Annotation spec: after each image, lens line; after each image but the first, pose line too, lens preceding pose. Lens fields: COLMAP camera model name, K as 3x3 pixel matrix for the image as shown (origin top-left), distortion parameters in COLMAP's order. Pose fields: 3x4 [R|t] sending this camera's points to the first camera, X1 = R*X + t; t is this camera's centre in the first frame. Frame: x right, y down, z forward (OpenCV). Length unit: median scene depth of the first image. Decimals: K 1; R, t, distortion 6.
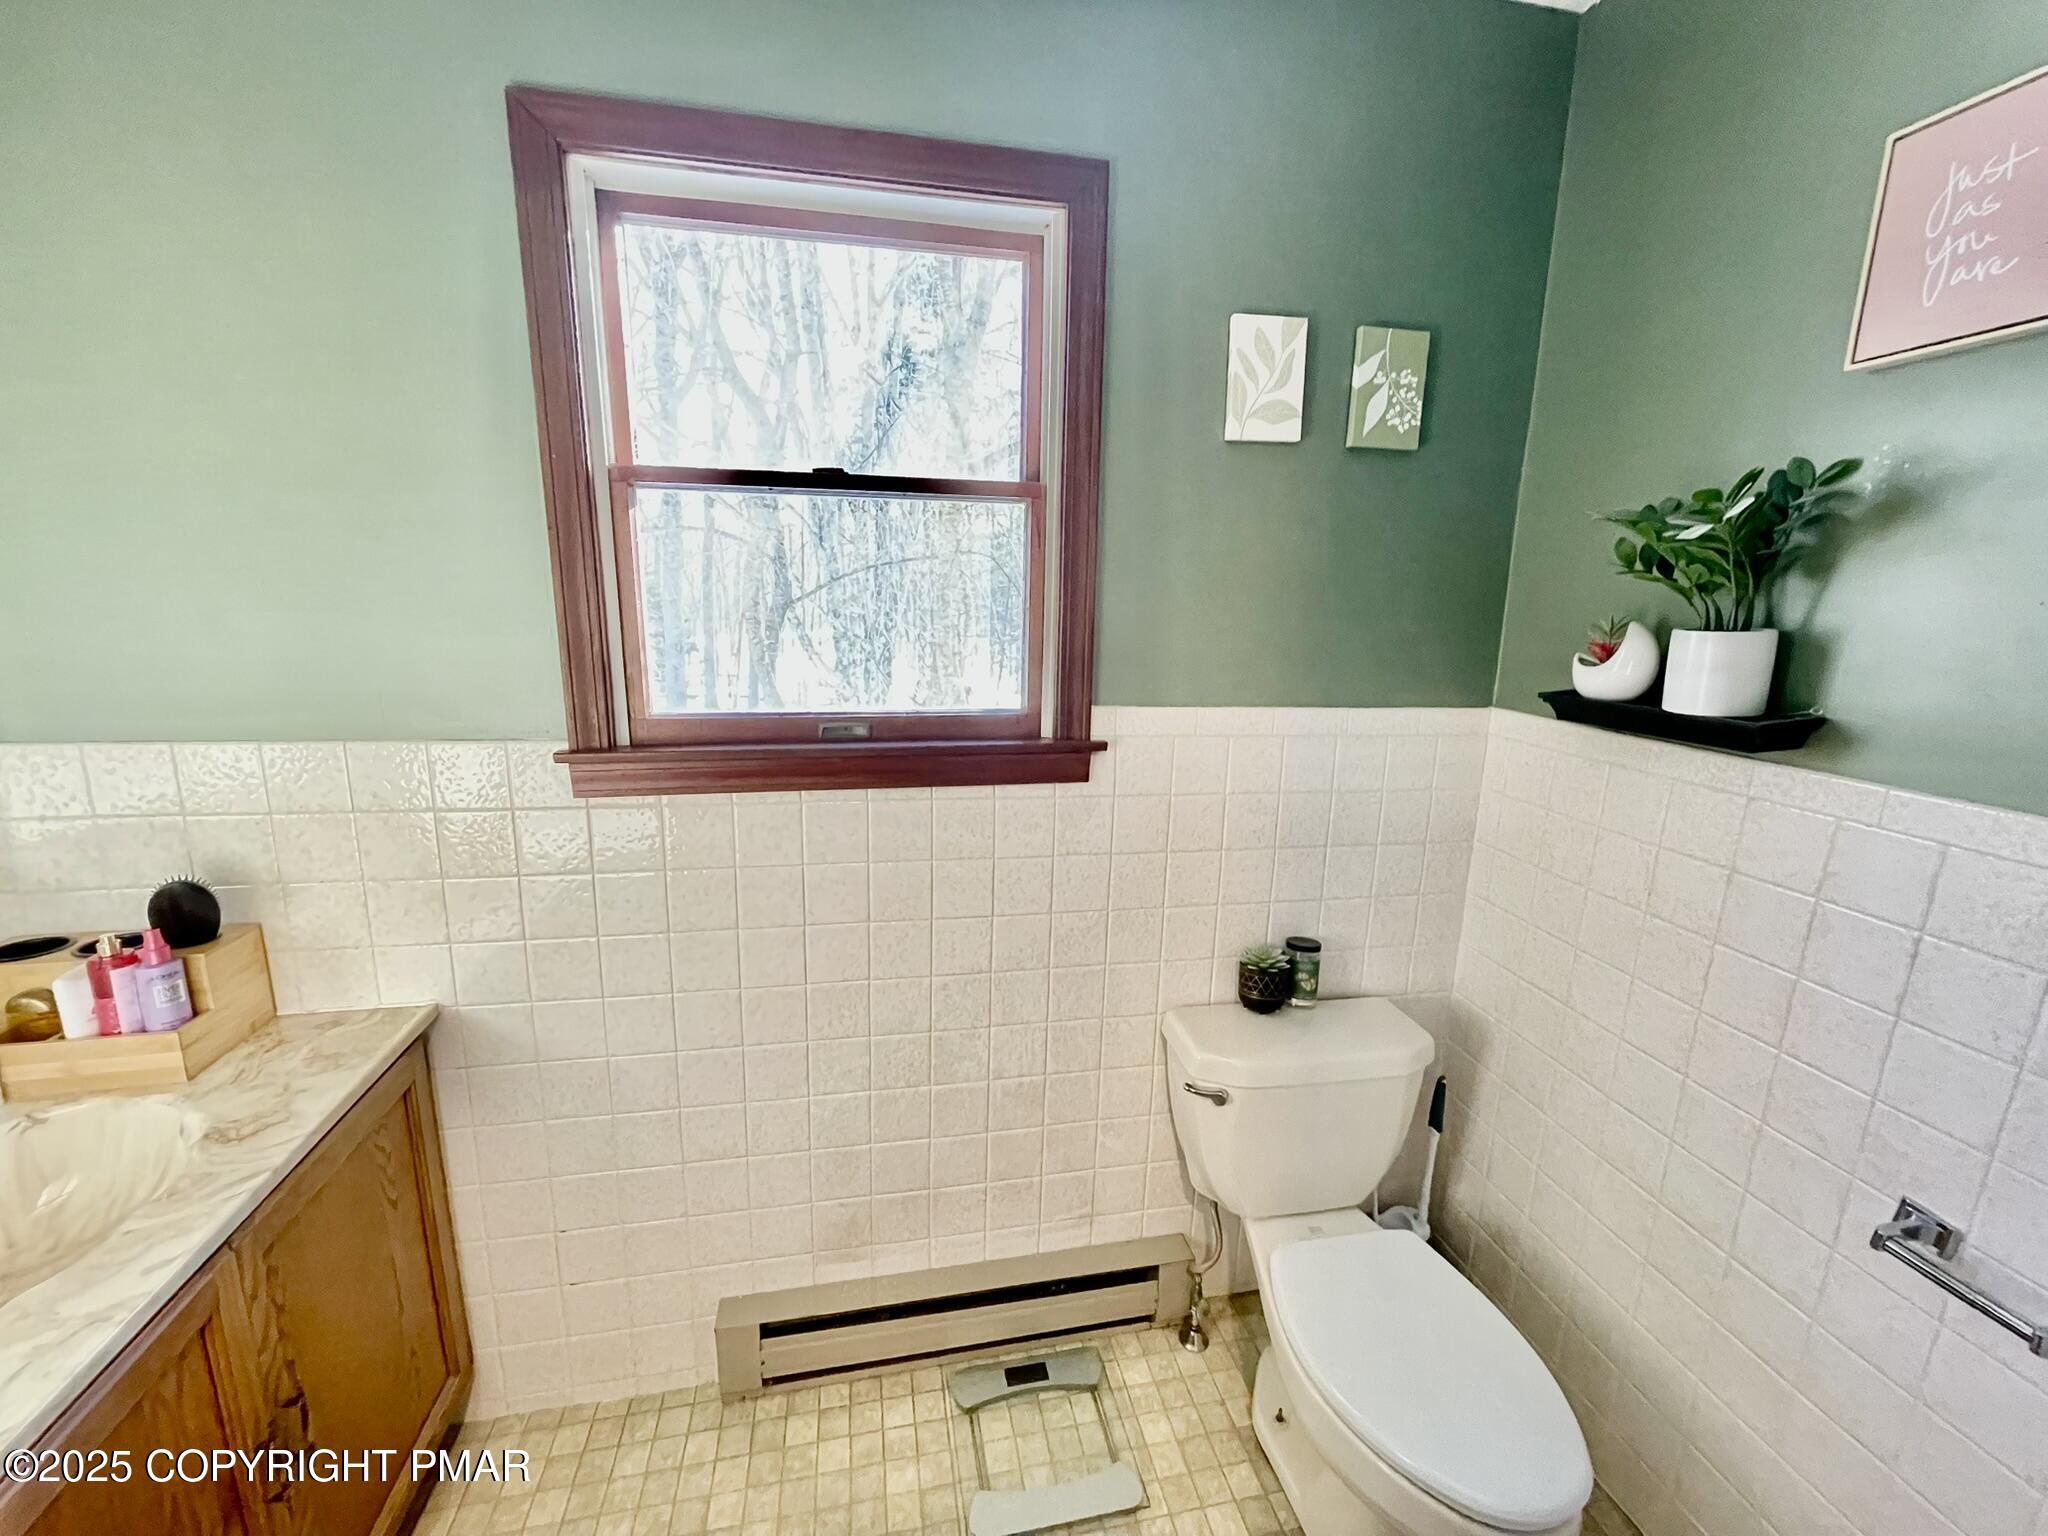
lens RADIAL K [[828.8, 0, 1017.4], [0, 828.8, 767.4], [0, 0, 1]] dist [0.001139, 0.000628]
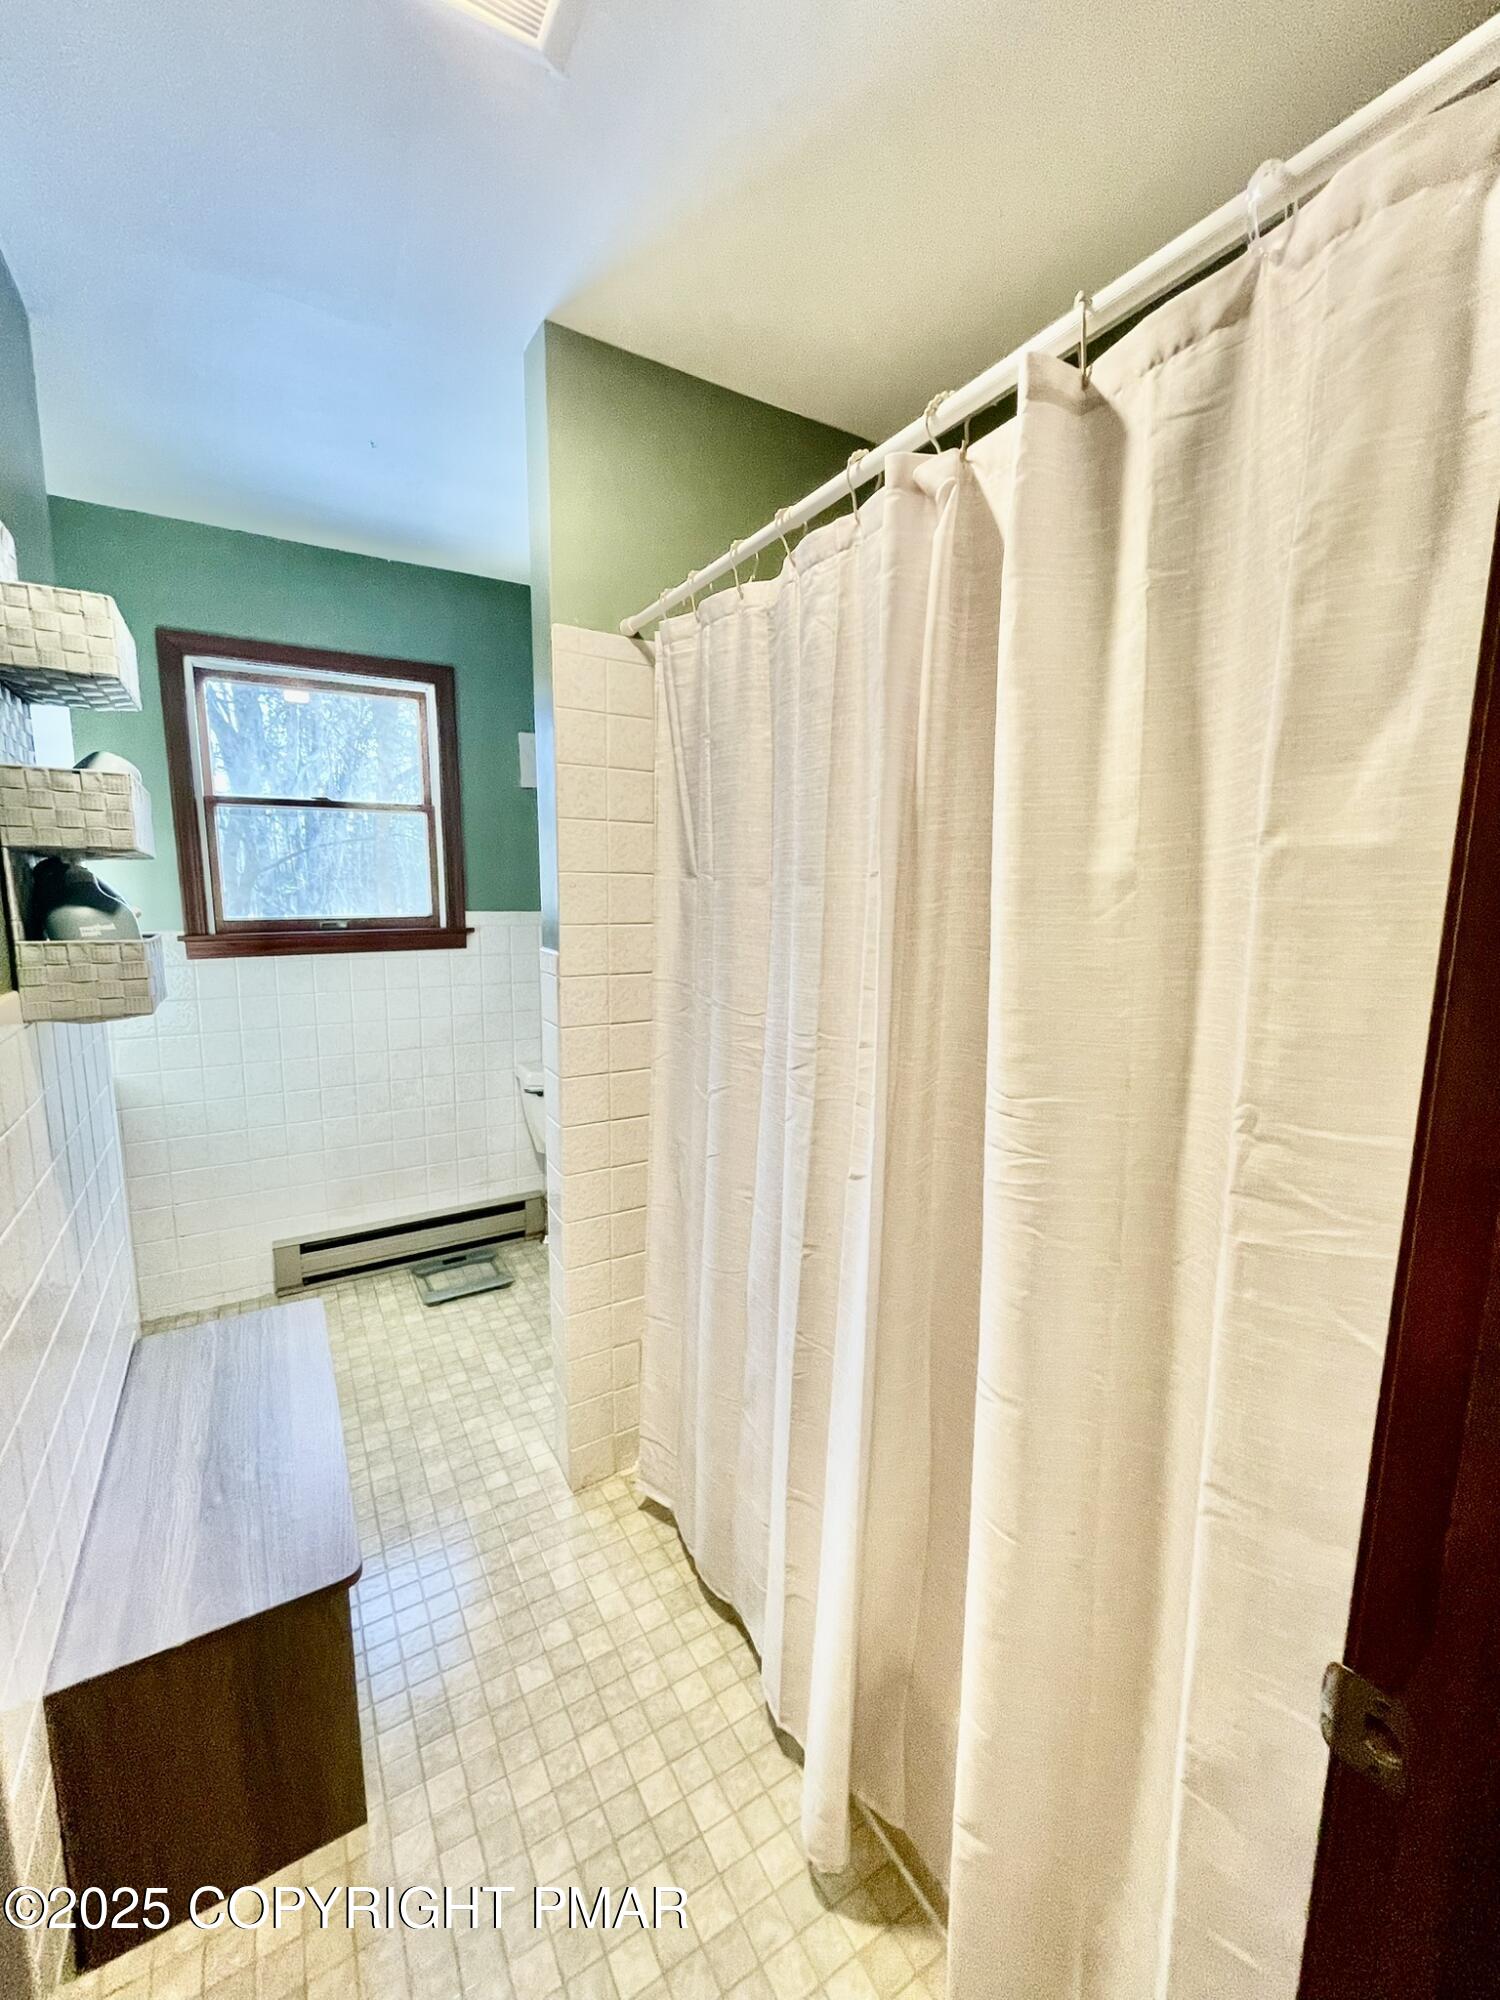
lens RADIAL K [[809.4, 0, 752.2], [0, 809.4, 996.7], [0, 0, 1]] dist [0.001139, 0.000628]
pose [[0.945515, -0.058392, 0.320299, 0.108017], [0.075773, 0.996238, -0.042061, 0.280235], [-0.316638, 0.064039, 0.946382, -1.139717]]
